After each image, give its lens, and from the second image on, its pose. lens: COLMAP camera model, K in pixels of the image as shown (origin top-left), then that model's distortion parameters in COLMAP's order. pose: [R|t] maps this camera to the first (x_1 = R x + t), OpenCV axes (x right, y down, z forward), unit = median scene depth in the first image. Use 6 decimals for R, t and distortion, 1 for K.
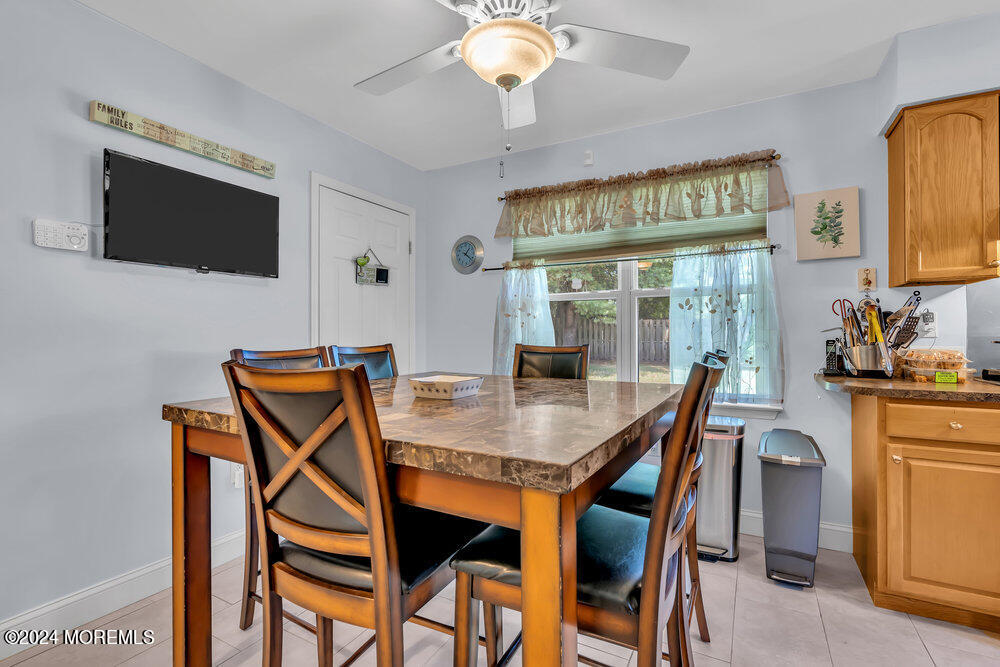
lens RADIAL K [[449.8, 0, 509.6], [0, 449.8, 334.6], [0, 0, 1]] dist [-0.005557, -0.000020]
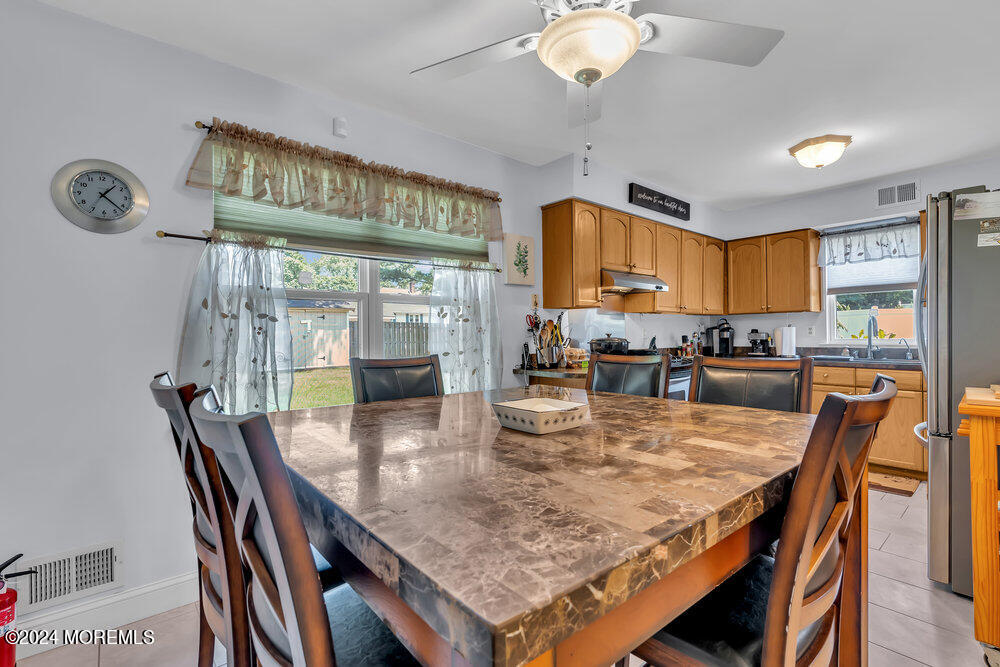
lens RADIAL K [[449.8, 0, 509.6], [0, 449.8, 334.6], [0, 0, 1]] dist [-0.005557, -0.000020]
pose [[0.367178, -0.007844, 0.930118, -0.538289], [0.005092, 0.999966, 0.006423, -0.021939], [-0.930137, 0.002378, 0.367206, 0.474149]]
